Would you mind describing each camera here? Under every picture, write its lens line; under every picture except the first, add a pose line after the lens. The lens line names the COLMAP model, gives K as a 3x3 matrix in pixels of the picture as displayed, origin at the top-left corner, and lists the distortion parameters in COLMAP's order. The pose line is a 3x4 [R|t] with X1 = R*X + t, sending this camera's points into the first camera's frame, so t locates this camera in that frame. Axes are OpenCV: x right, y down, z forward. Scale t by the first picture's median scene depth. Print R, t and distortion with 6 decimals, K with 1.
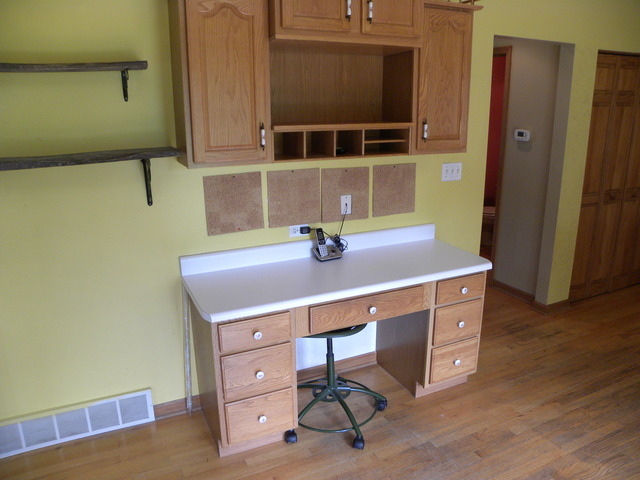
lens RADIAL K [[490.8, 0, 324.2], [0, 490.8, 240.4], [0, 0, 1]] dist [-0.143934, 0.098066]
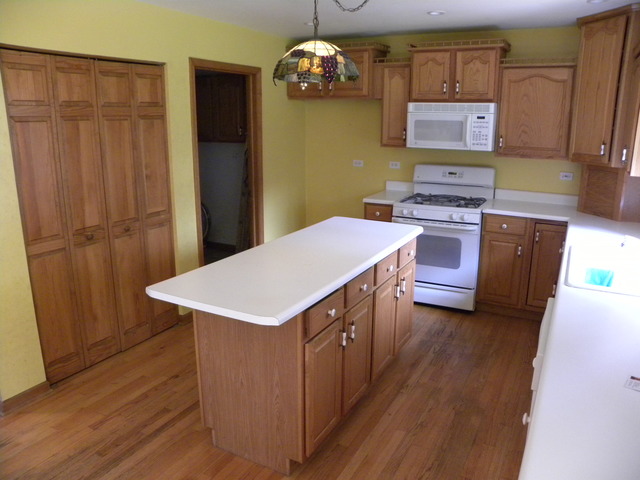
lens RADIAL K [[490.8, 0, 324.2], [0, 490.8, 240.4], [0, 0, 1]] dist [-0.143934, 0.098066]
pose [[0.811808, -0.129704, 0.569337, 0.486432], [0.145026, 0.989253, 0.018577, -0.045114], [-0.565628, 0.067488, 0.821894, 0.136357]]
